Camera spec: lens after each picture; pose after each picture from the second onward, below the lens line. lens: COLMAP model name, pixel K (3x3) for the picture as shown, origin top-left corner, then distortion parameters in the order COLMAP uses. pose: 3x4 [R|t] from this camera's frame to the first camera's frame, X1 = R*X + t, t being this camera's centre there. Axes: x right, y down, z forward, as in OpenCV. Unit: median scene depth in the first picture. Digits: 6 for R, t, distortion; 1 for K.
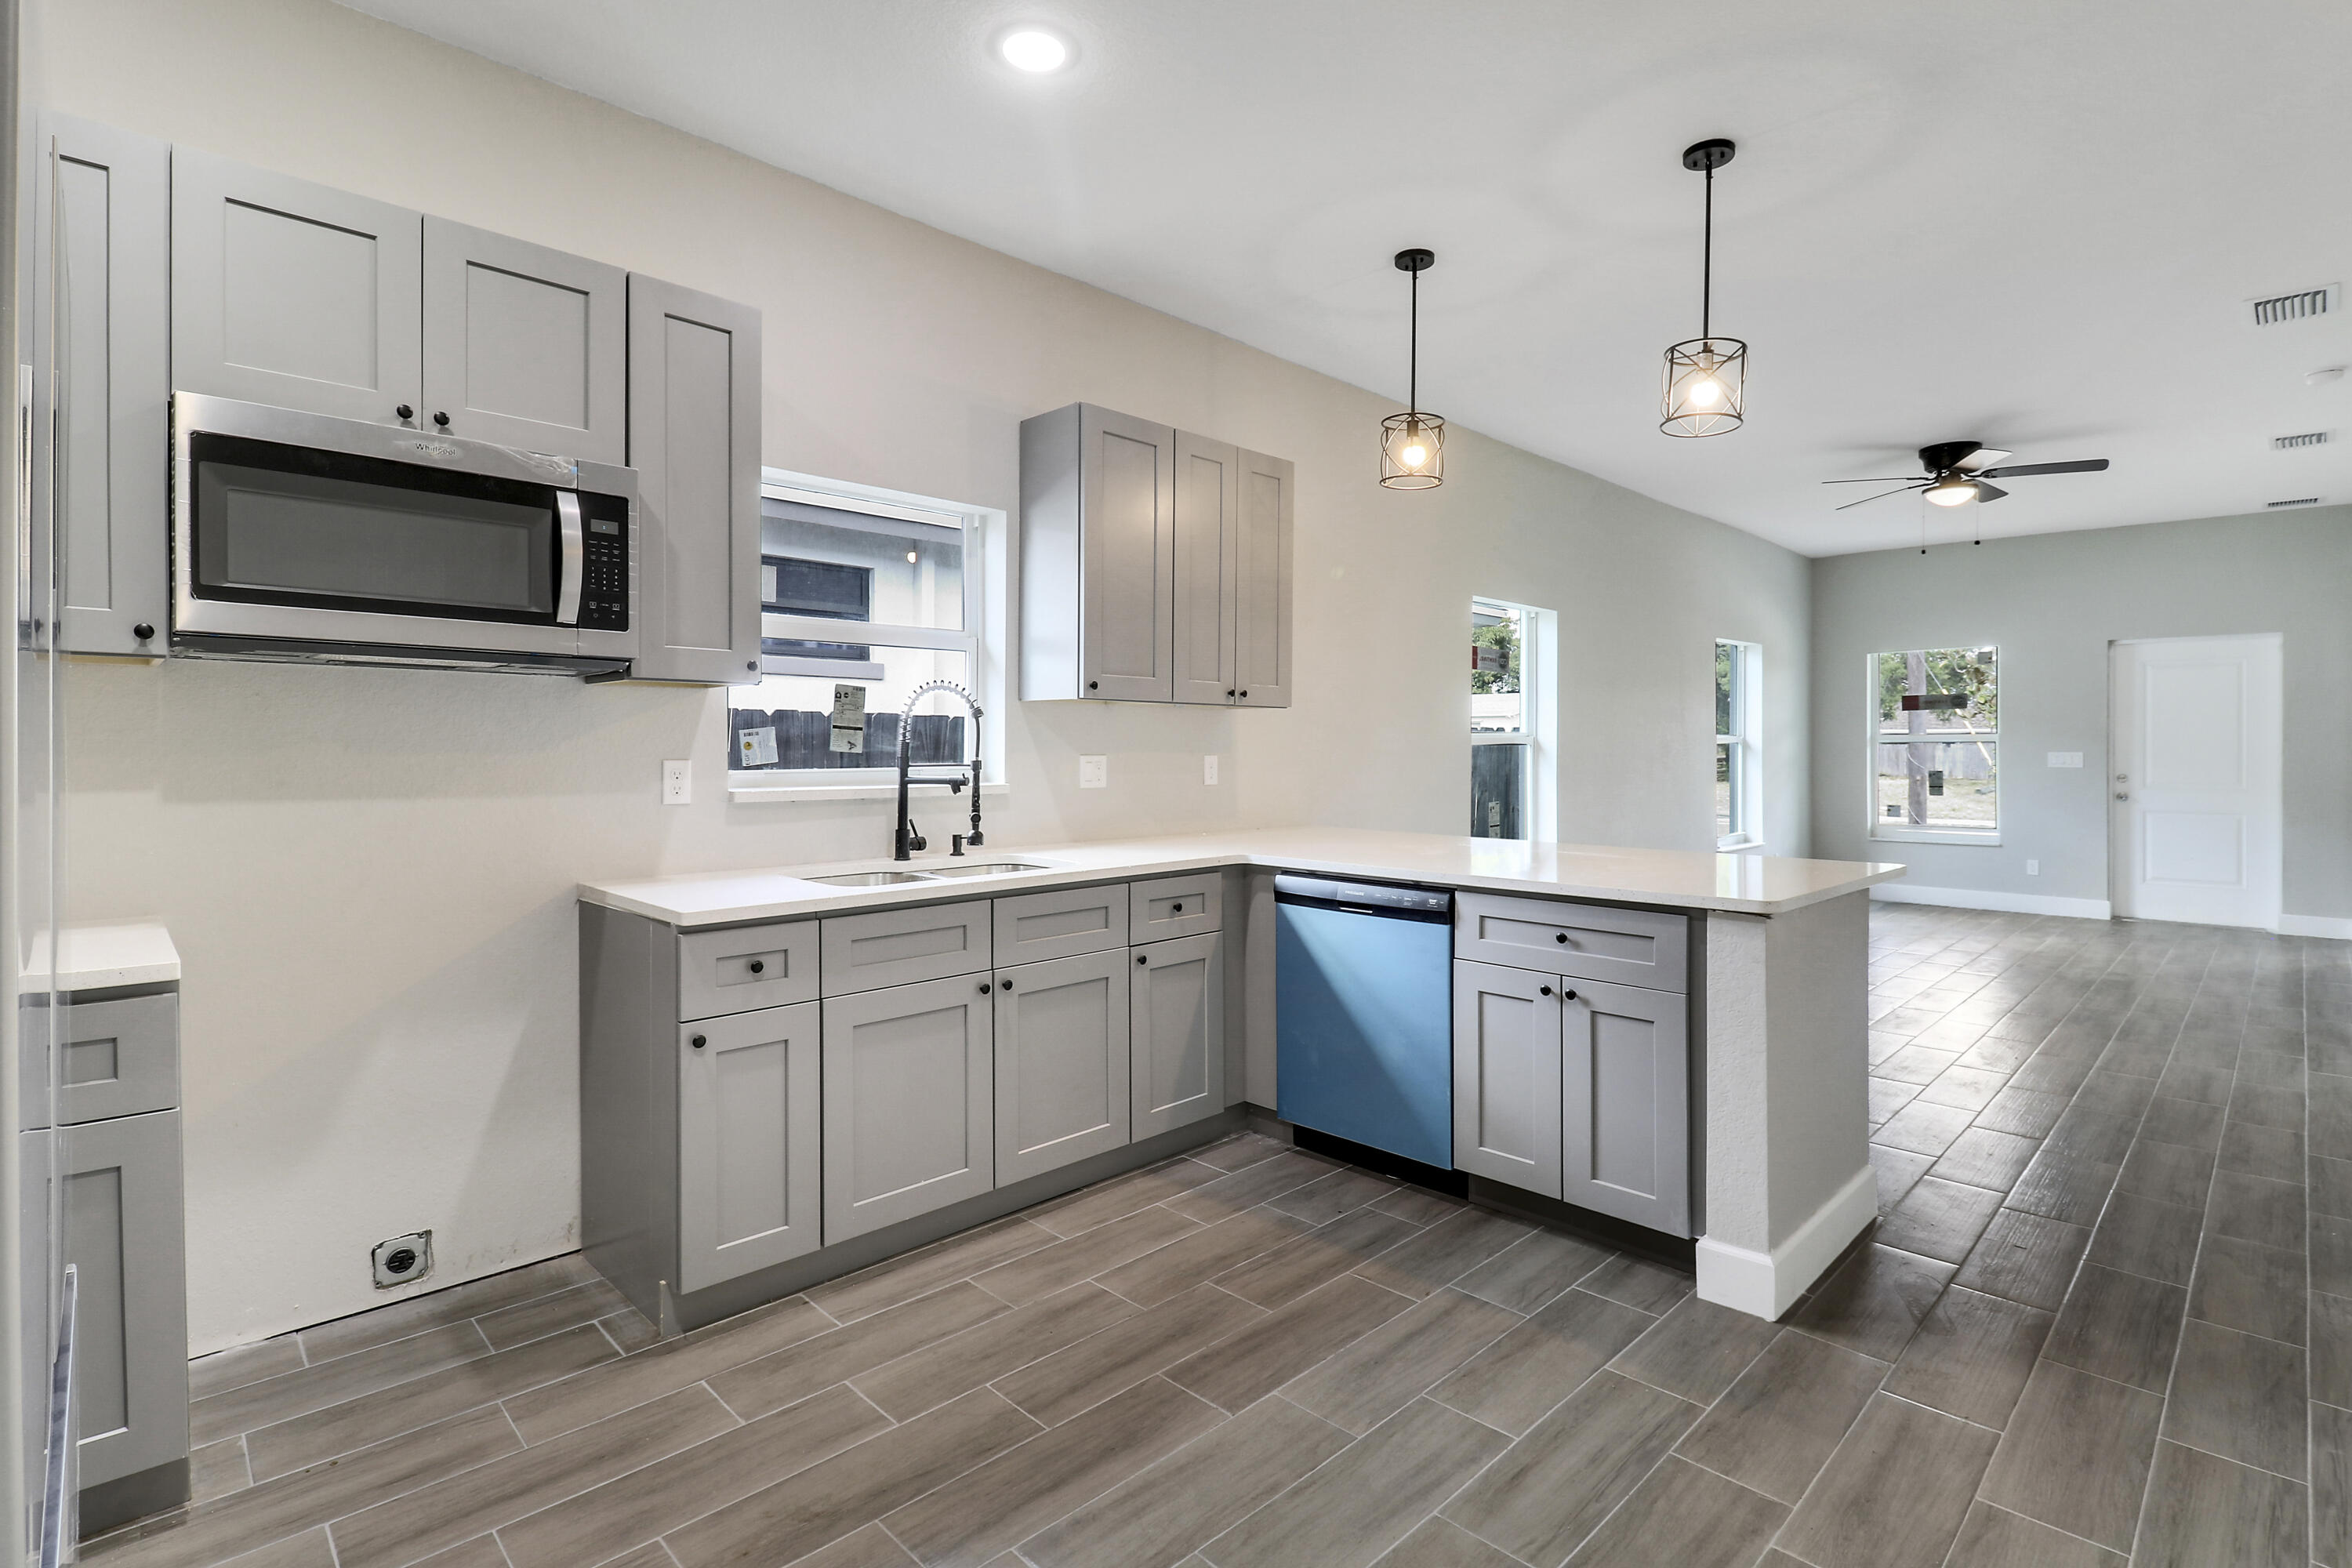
lens RADIAL K [[1083.3, 0, 1187.3], [0, 1083.3, 773.8], [0, 0, 1]] dist [-0.001666, -0.000712]
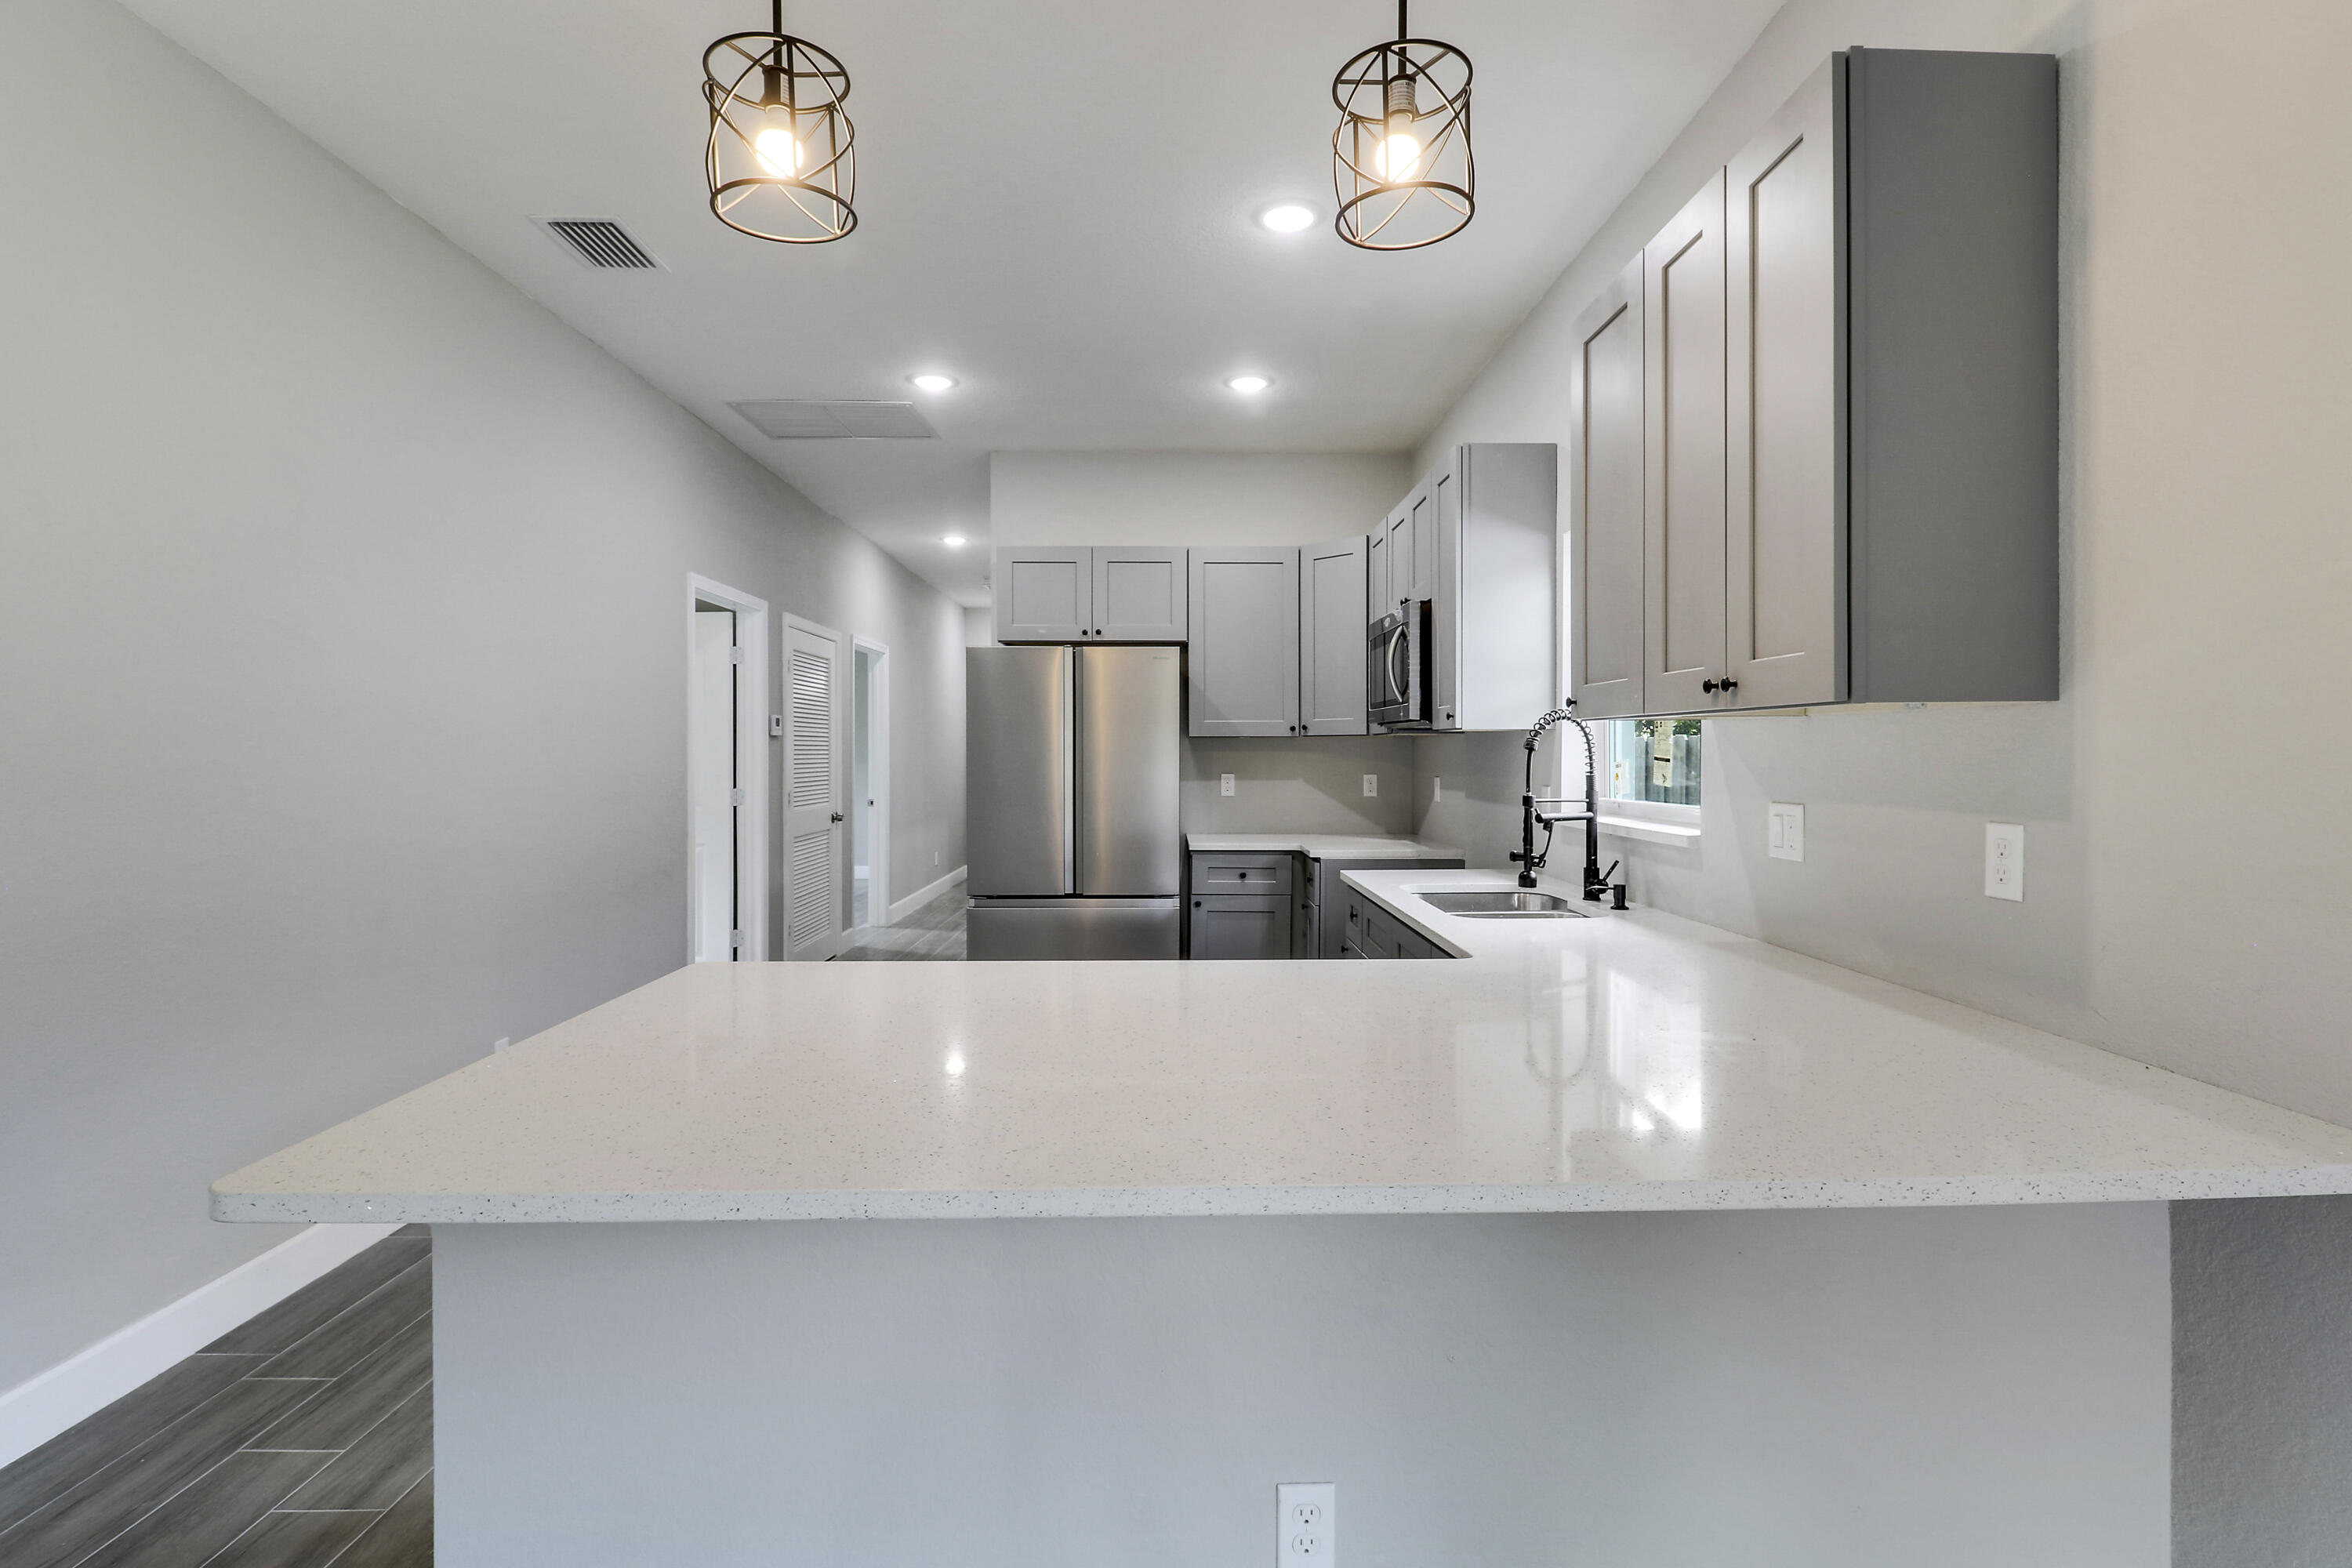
lens RADIAL K [[1093.1, 0, 1214.6], [0, 1093.1, 783.6], [0, 0, 1]] dist [0.012741, -0.019117]
pose [[-0.660889, 0.020406, -0.750206, 0.725738], [-0.018076, 0.998907, 0.043095, -0.061734], [0.750266, 0.042042, -0.659798, 1.496345]]
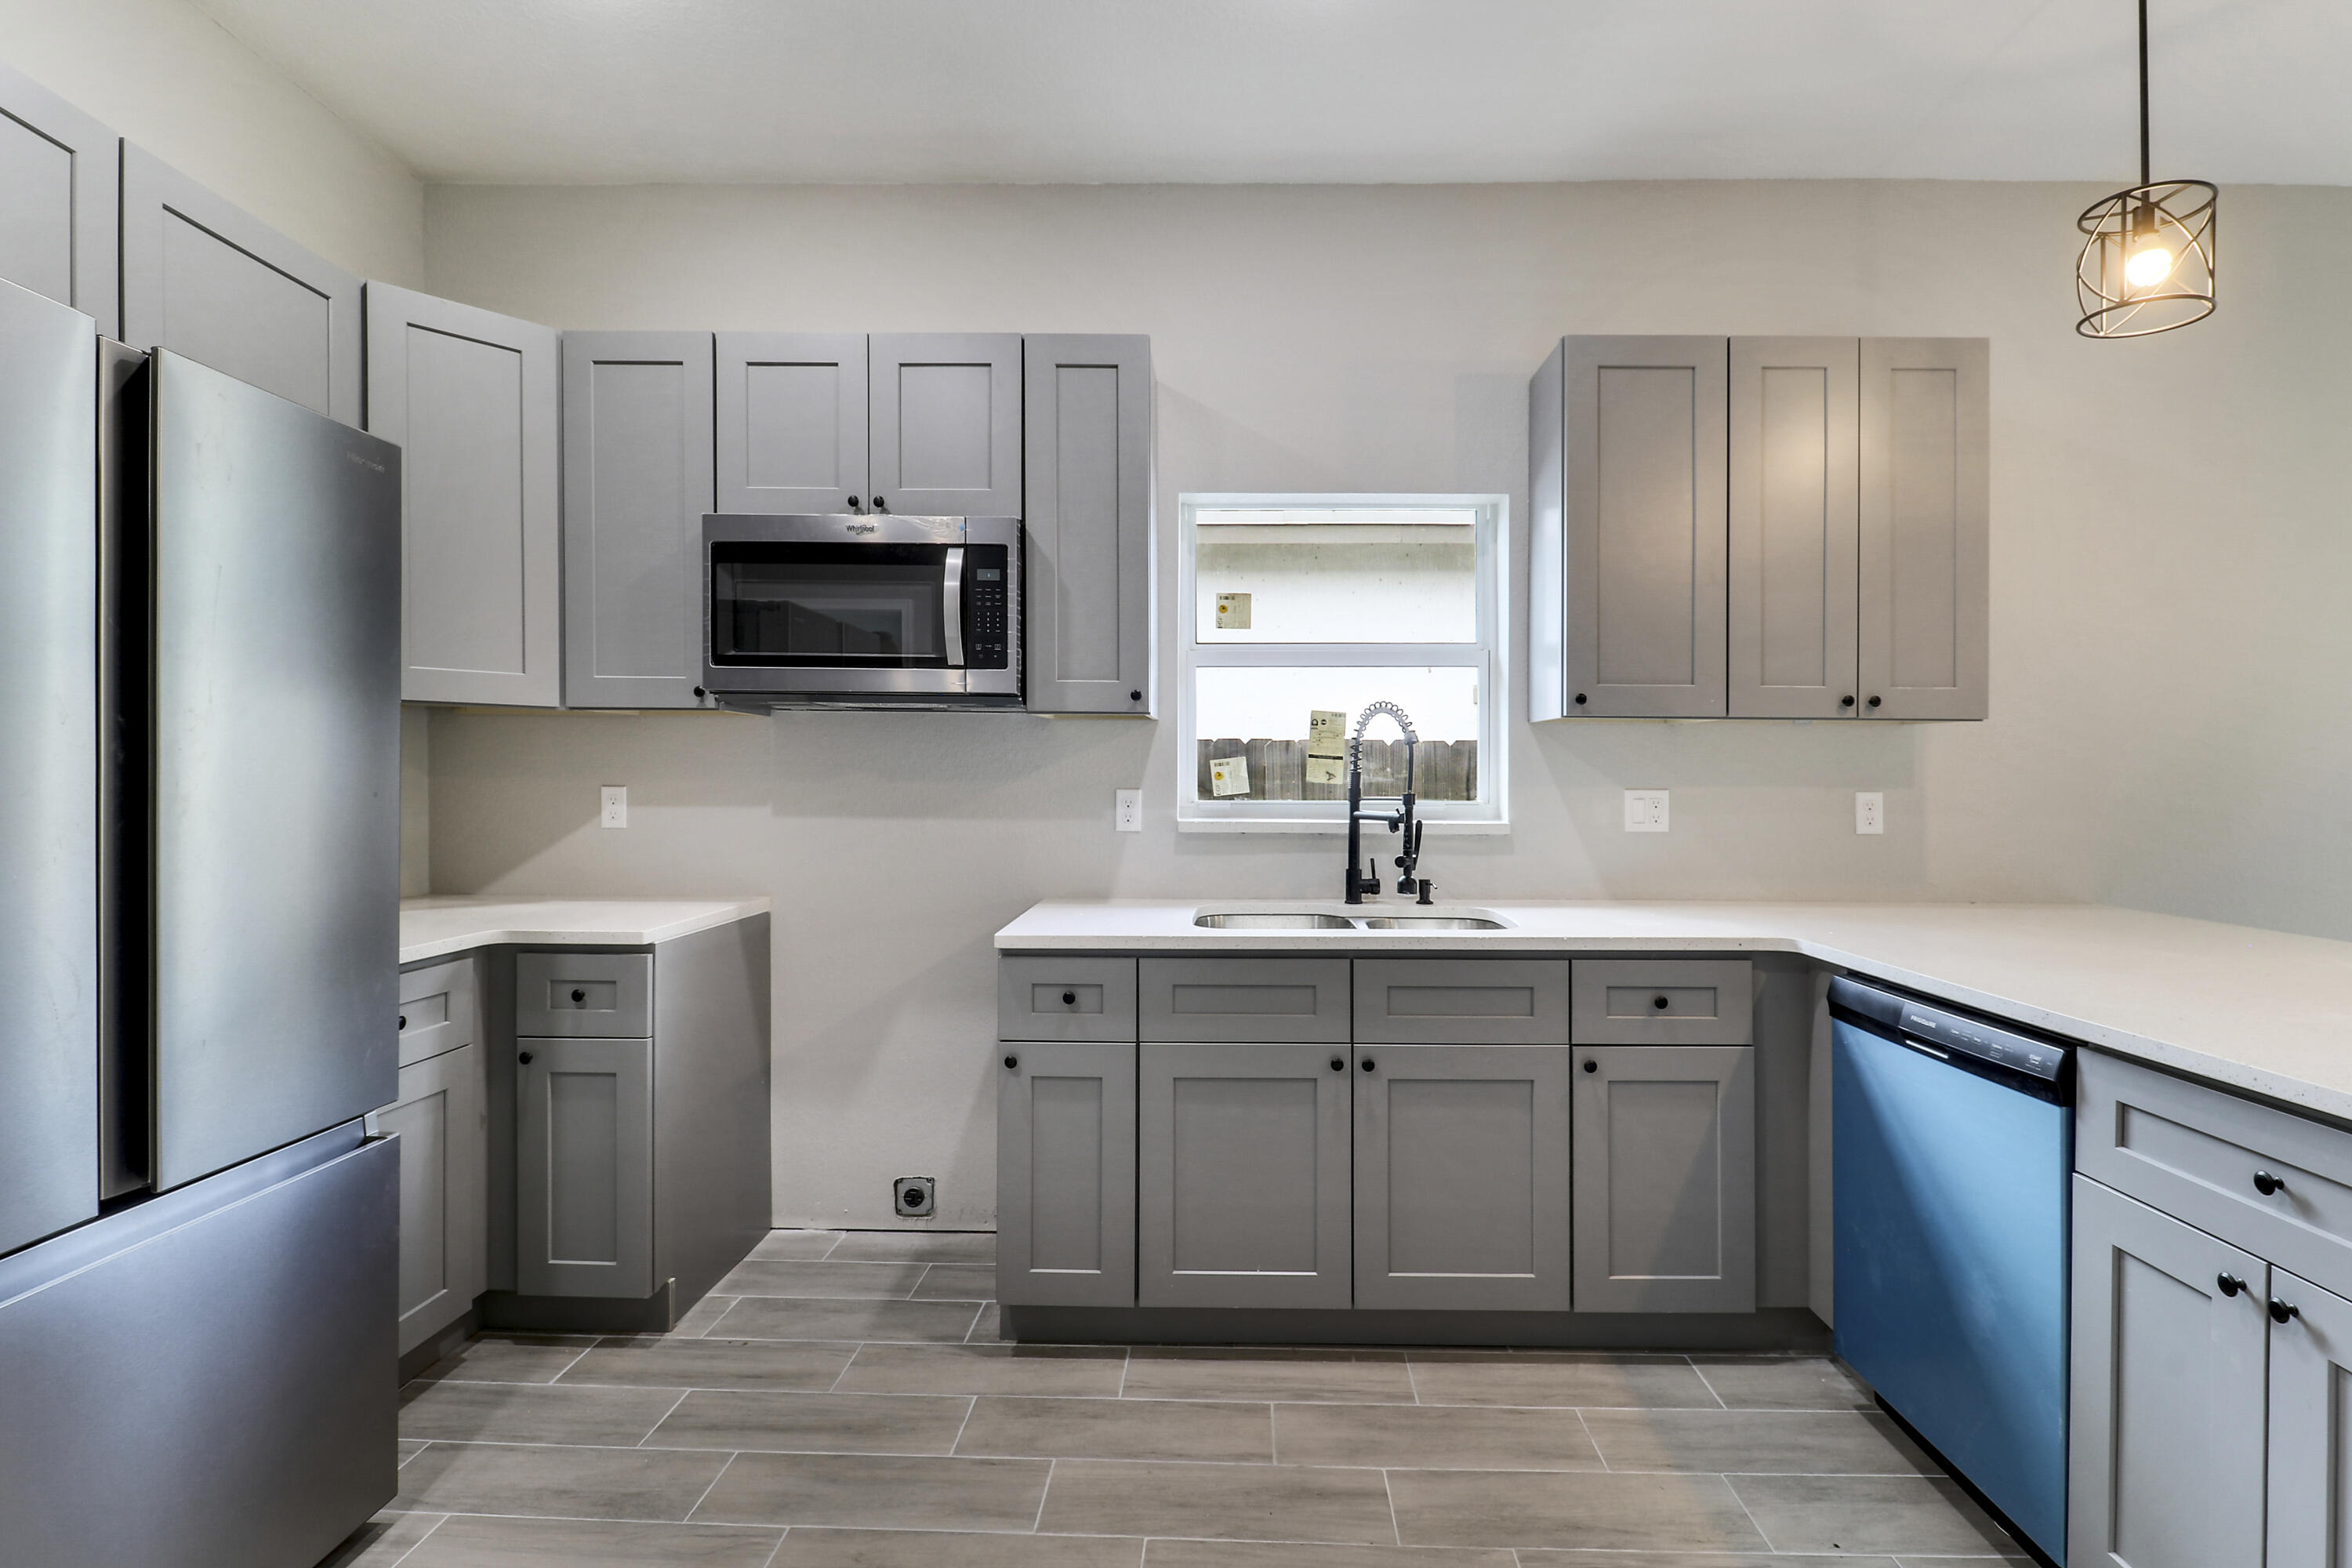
lens RADIAL K [[1093.1, 0, 1214.6], [0, 1093.1, 783.6], [0, 0, 1]] dist [0.012741, -0.019117]
pose [[0.704940, 0.006548, -0.709237, 0.321006], [-0.021318, 0.999701, -0.011960, -0.006788], [0.708947, 0.023551, 0.704869, 0.304456]]
